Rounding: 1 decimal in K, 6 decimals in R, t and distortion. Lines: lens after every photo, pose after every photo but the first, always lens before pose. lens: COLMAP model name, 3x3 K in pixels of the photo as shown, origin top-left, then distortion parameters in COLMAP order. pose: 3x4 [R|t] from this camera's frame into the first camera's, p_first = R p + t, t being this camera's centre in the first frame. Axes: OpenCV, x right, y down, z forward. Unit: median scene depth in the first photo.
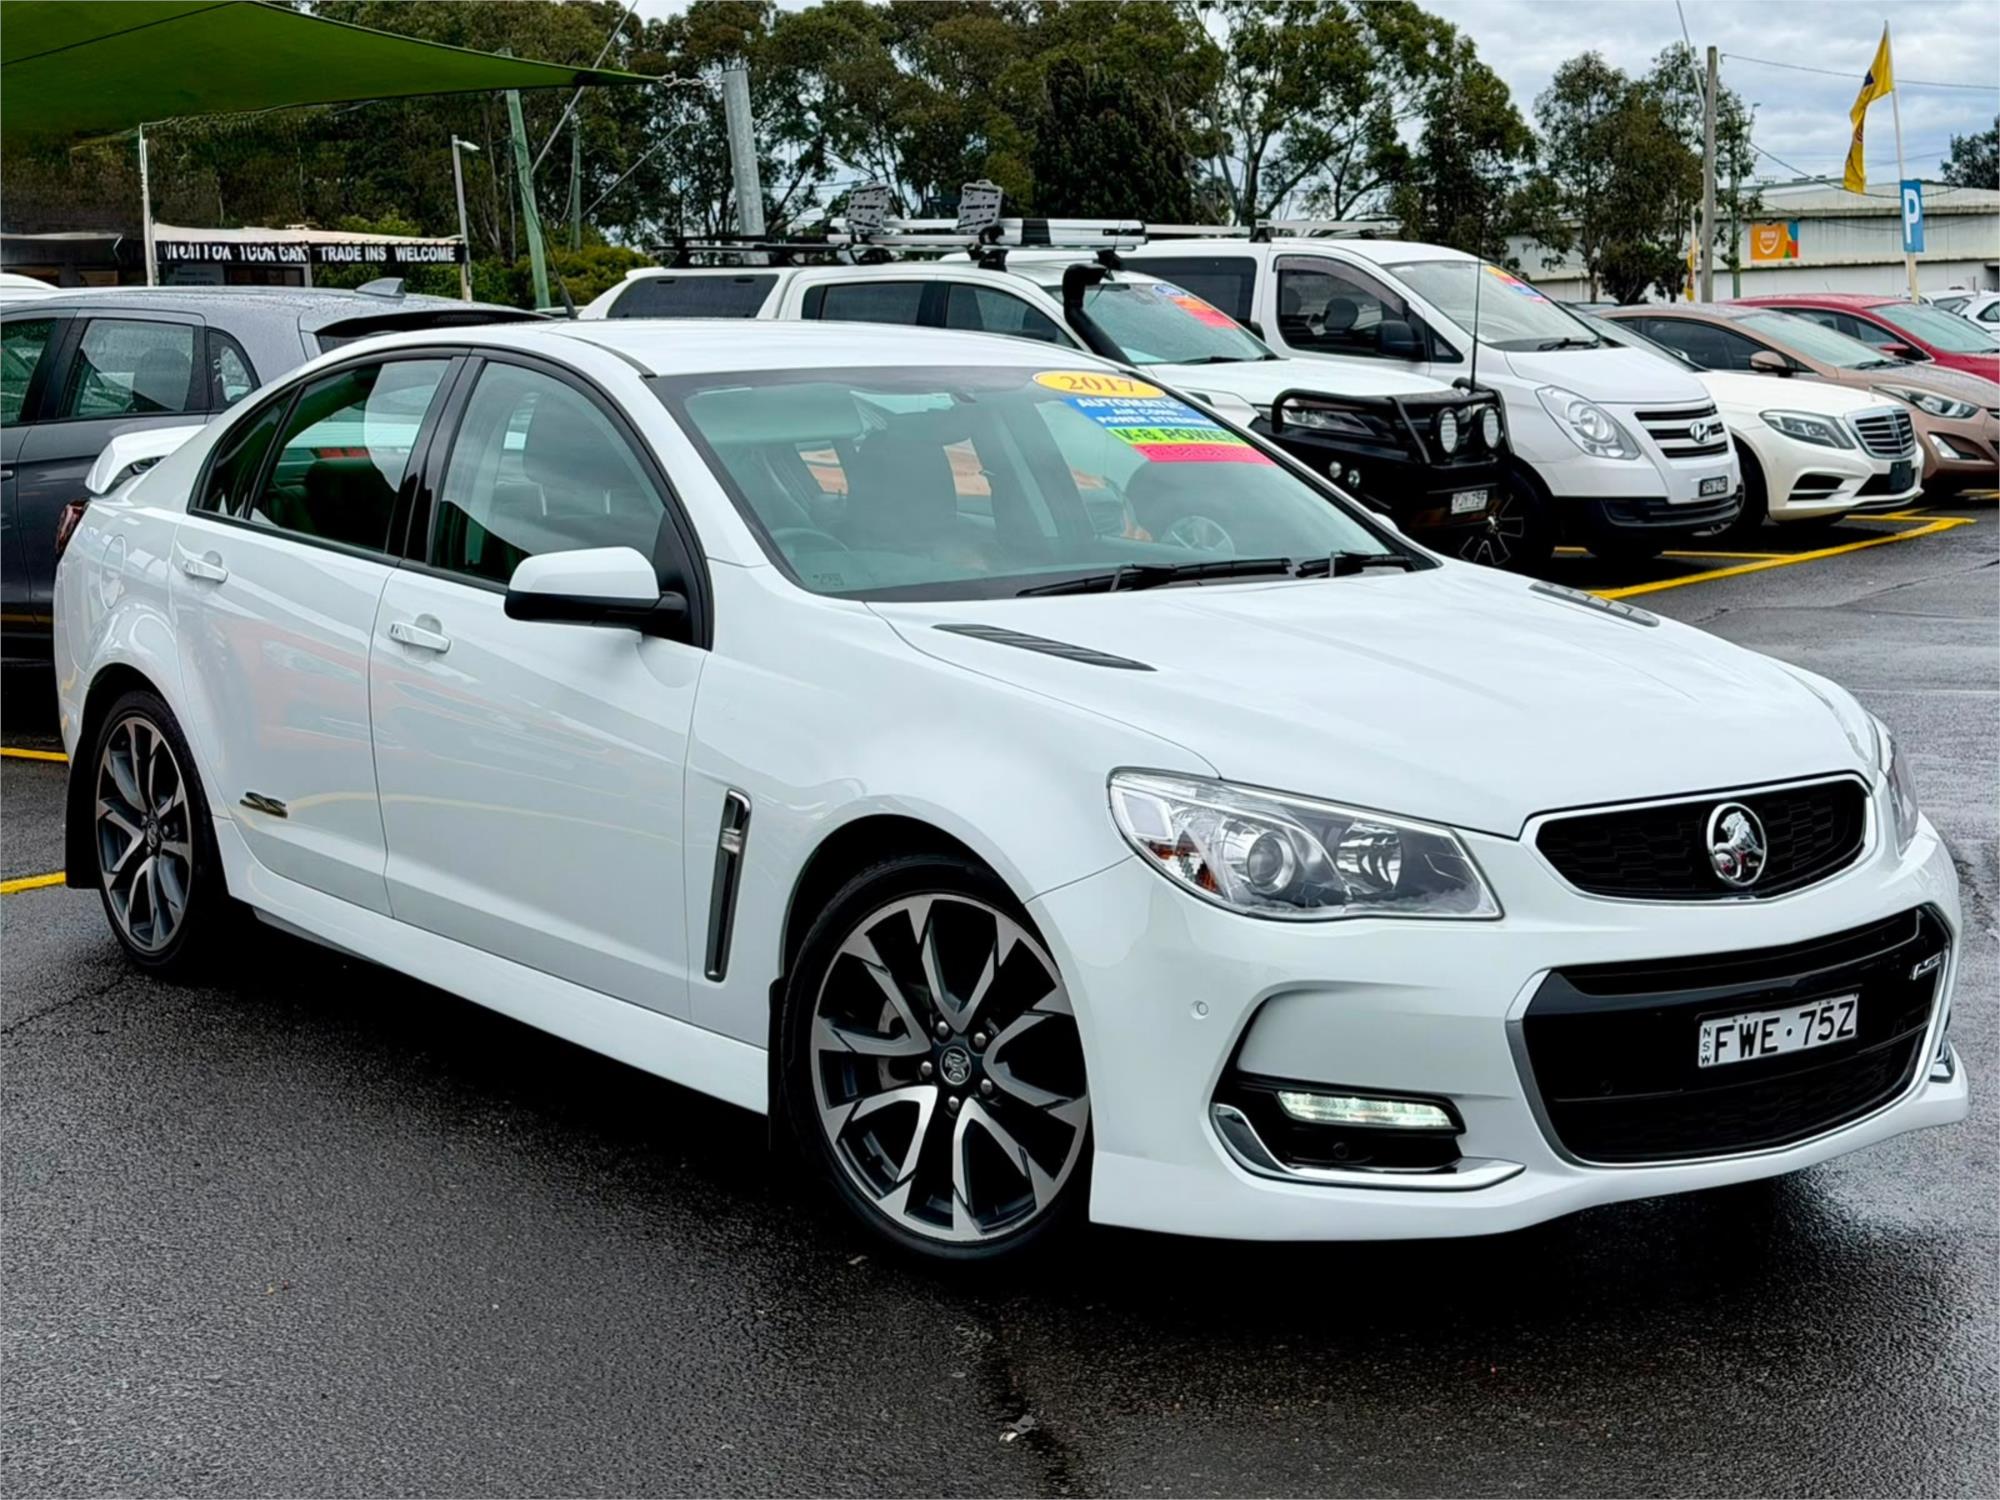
lens RADIAL K [[2943.9, 0, 1063.4], [0, 2943.9, 762.0], [0, 0, 1]] dist [0.100832, 0.000000]
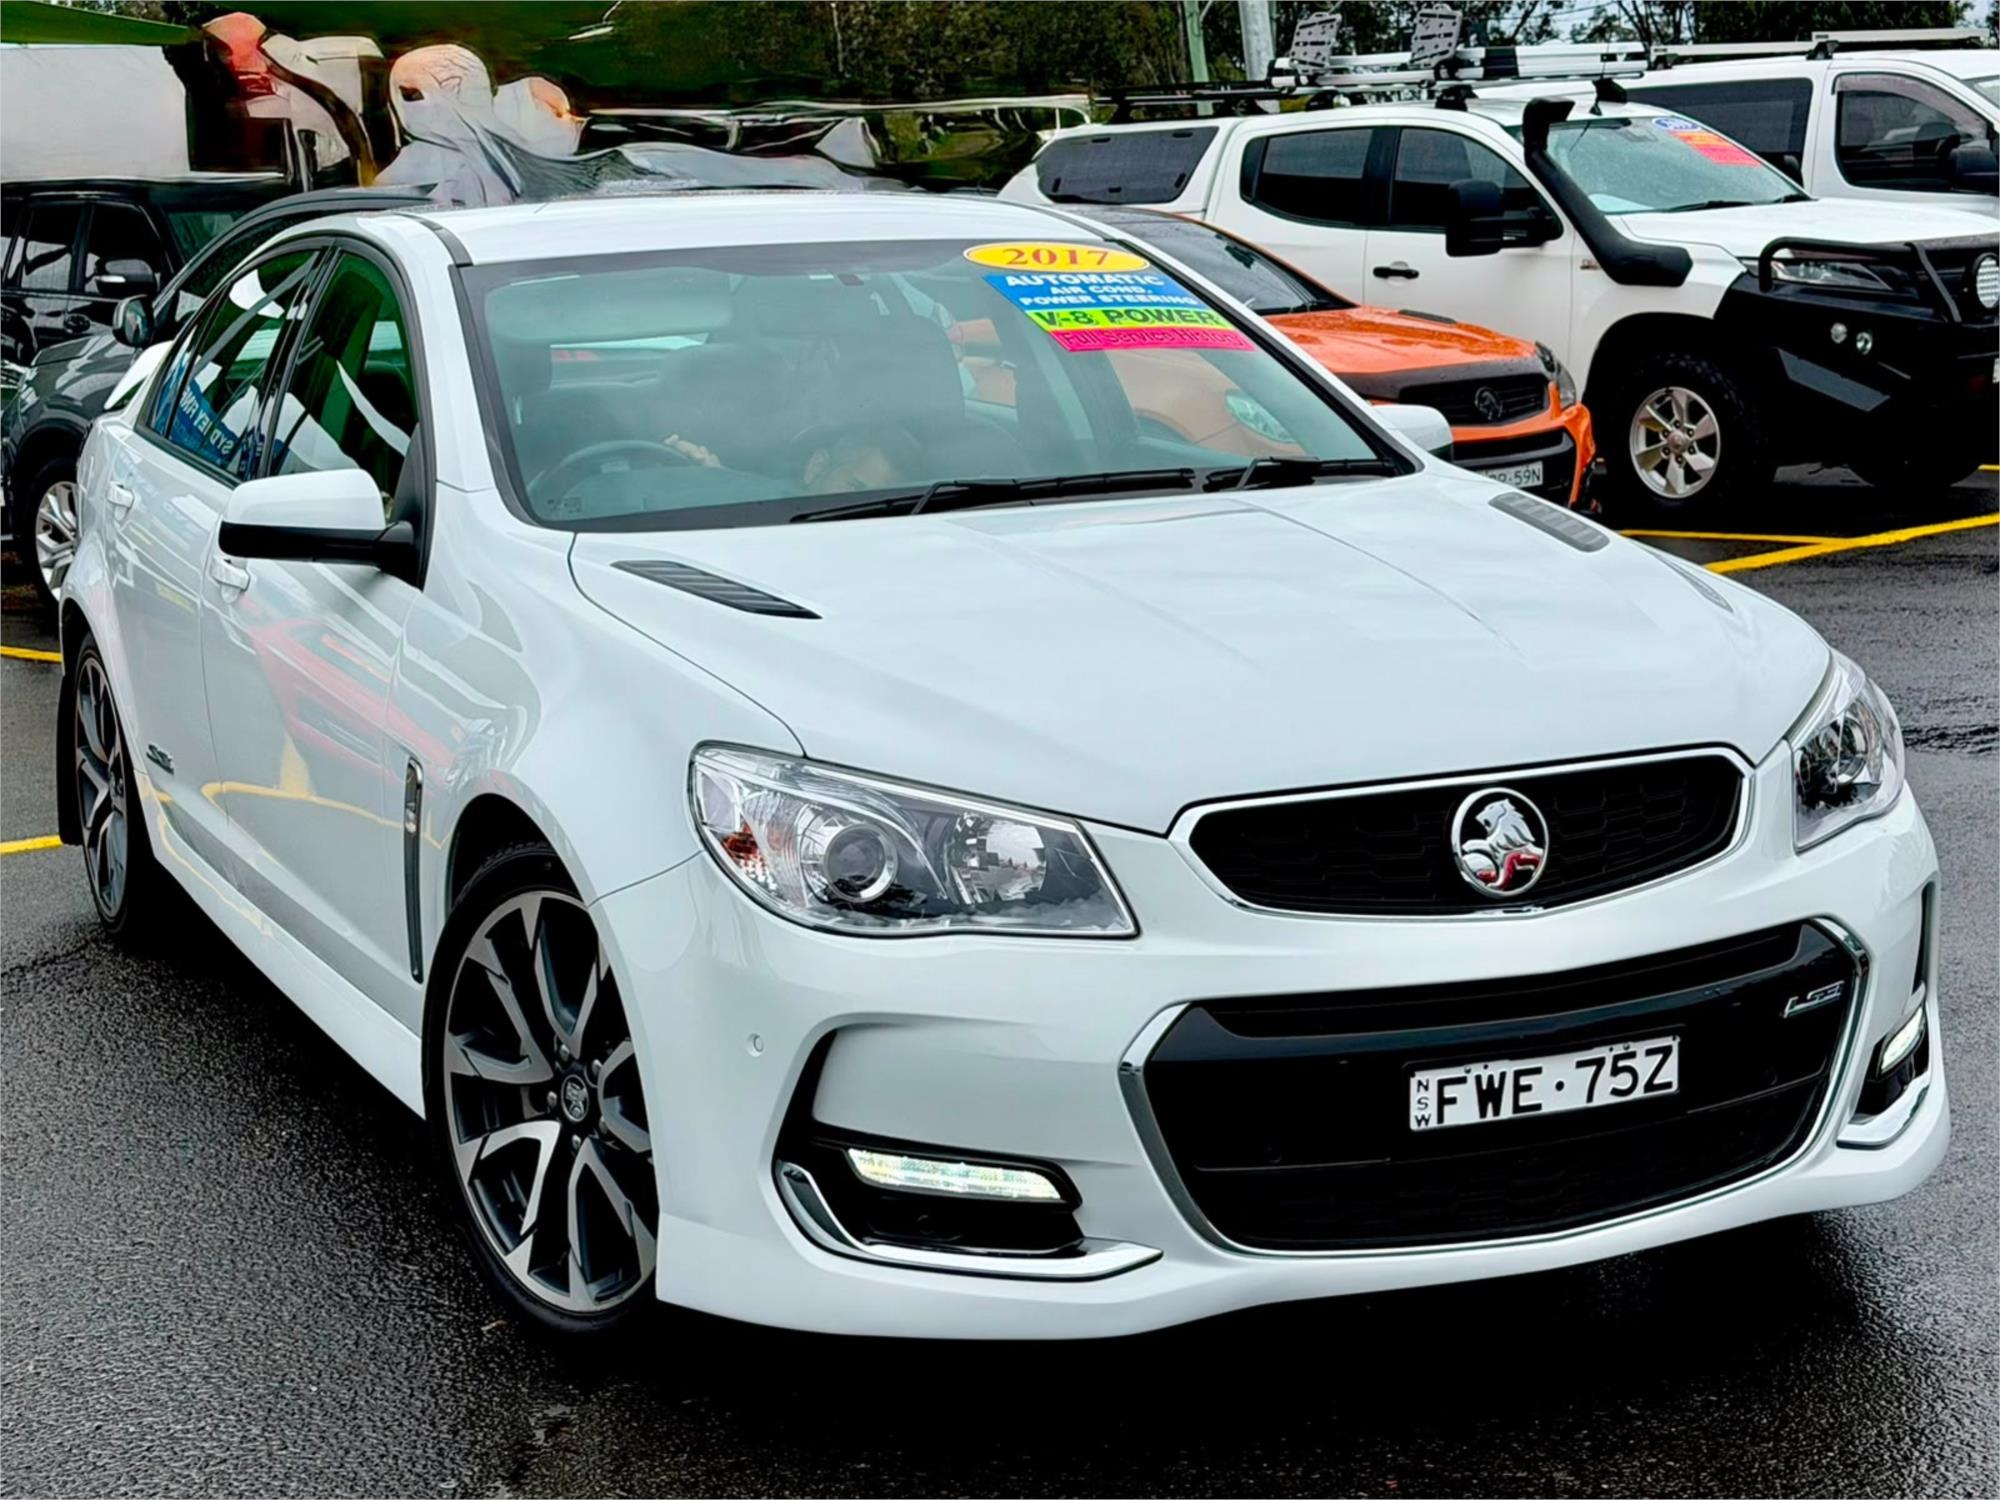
lens RADIAL K [[3302.5, 0, 1024.4], [0, 3302.5, 760.3], [0, 0, 1]] dist [0.103282, 0.000000]
pose [[0.972231, 0.005081, -0.233966, 0.273815], [0.001131, 0.999651, 0.026409, -0.014552], [0.234019, -0.025941, 0.971886, 0.115633]]
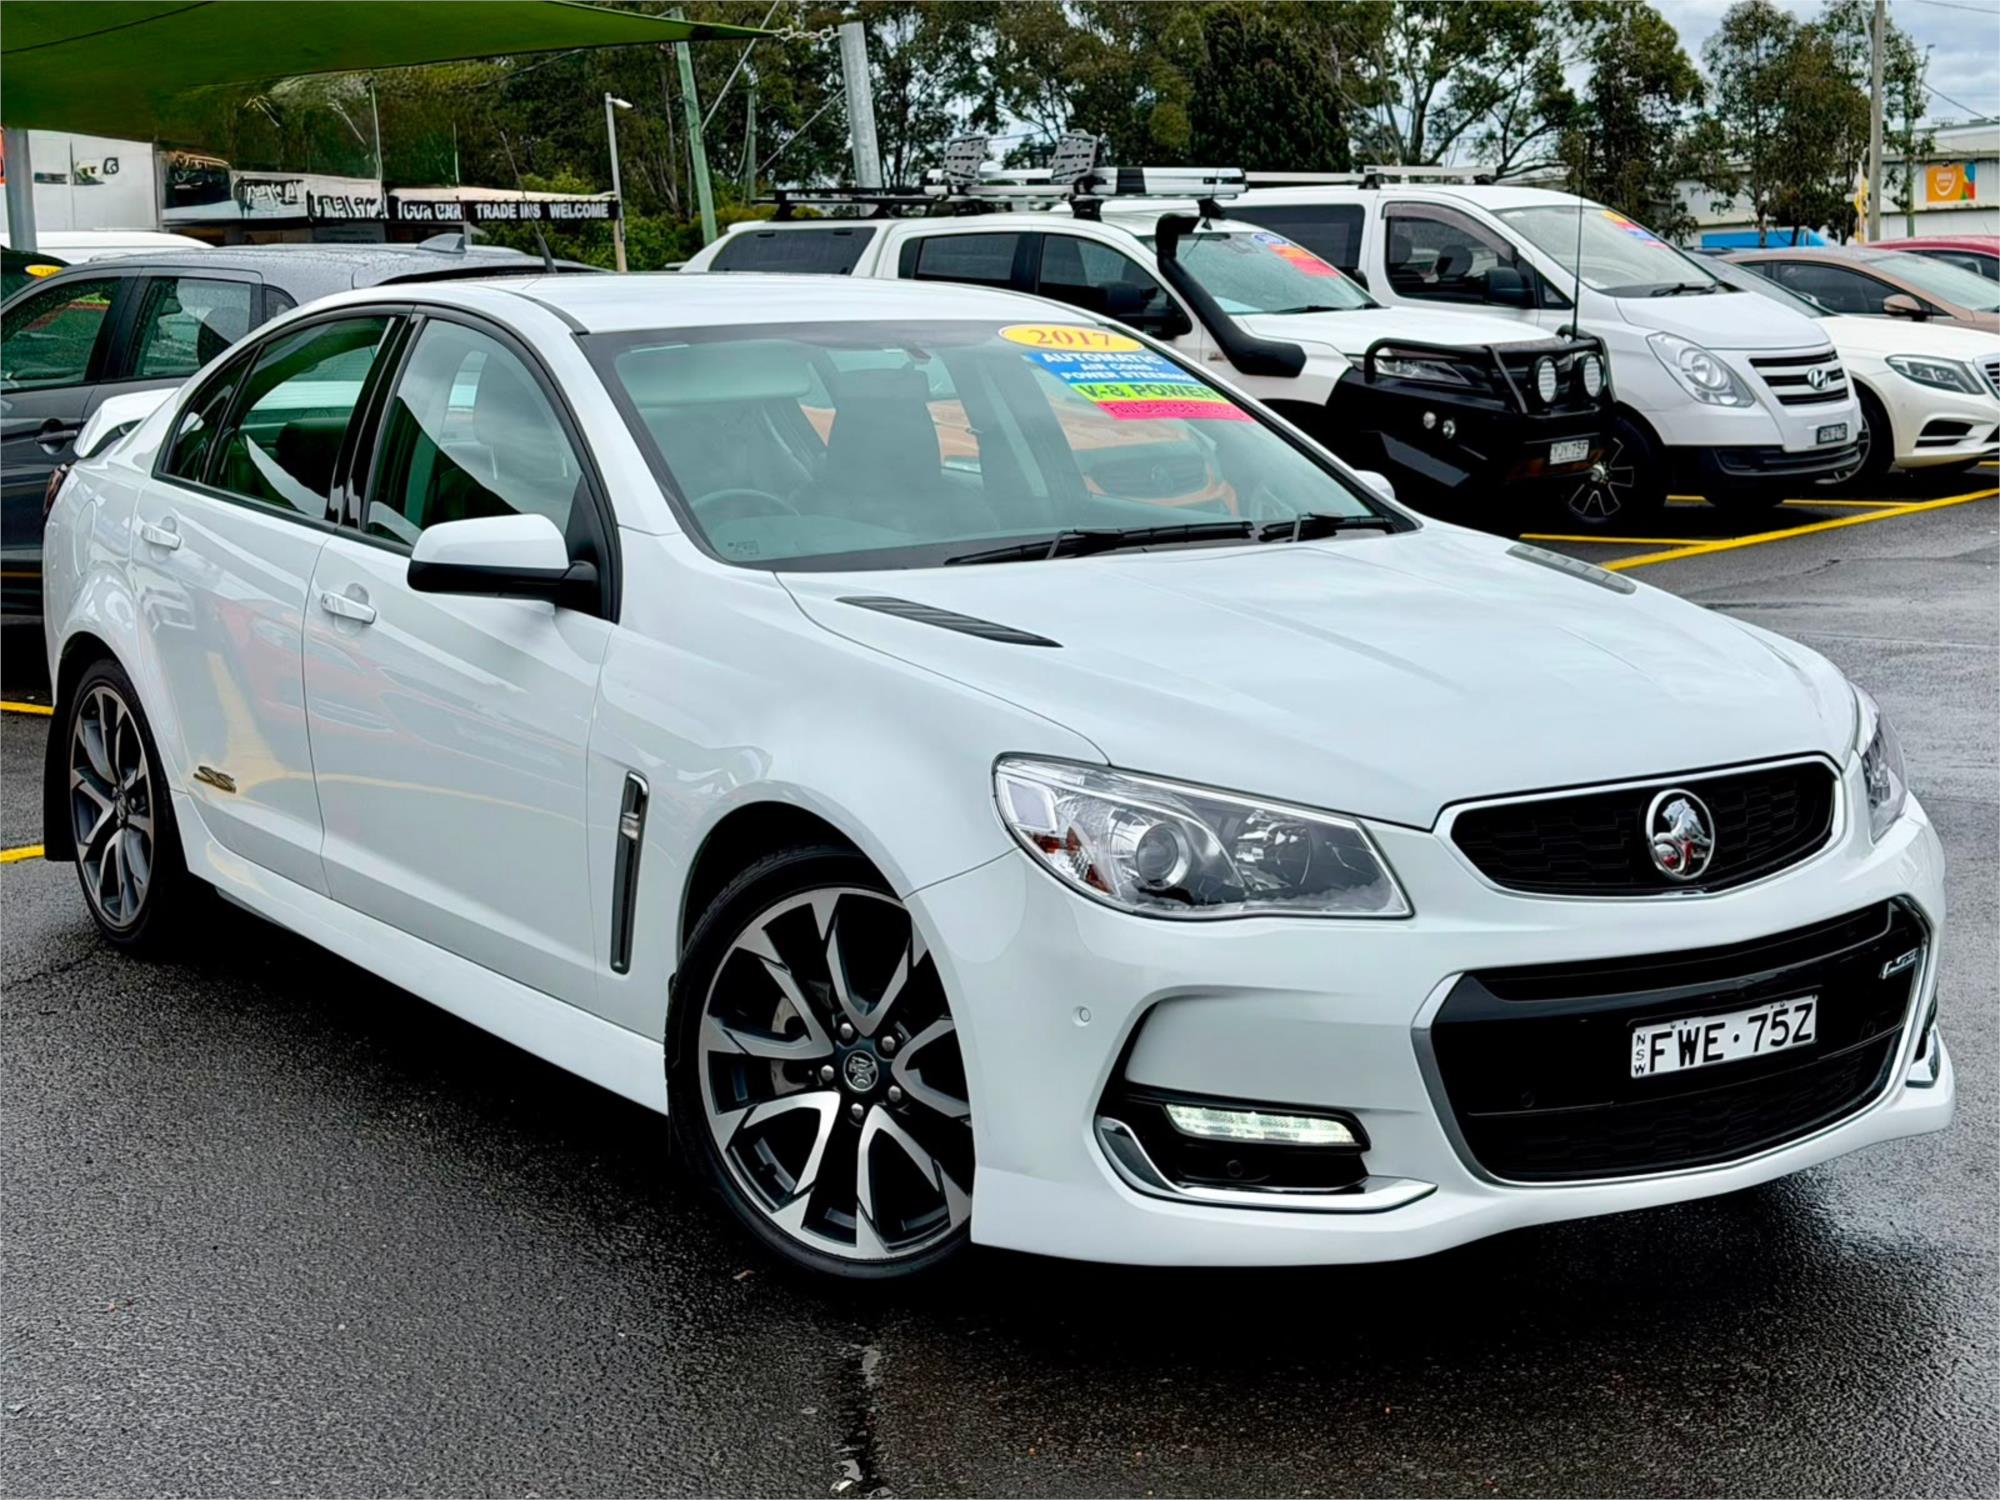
lens RADIAL K [[2943.9, 0, 1053.1], [0, 2943.9, 747.5], [0, 0, 1]] dist [0.100832, 0.000000]
pose [[0.998855, -0.000978, -0.047832, 0.067704], [0.001526, 0.999933, 0.011433, -0.008918], [0.047818, -0.011493, 0.998790, 0.062520]]
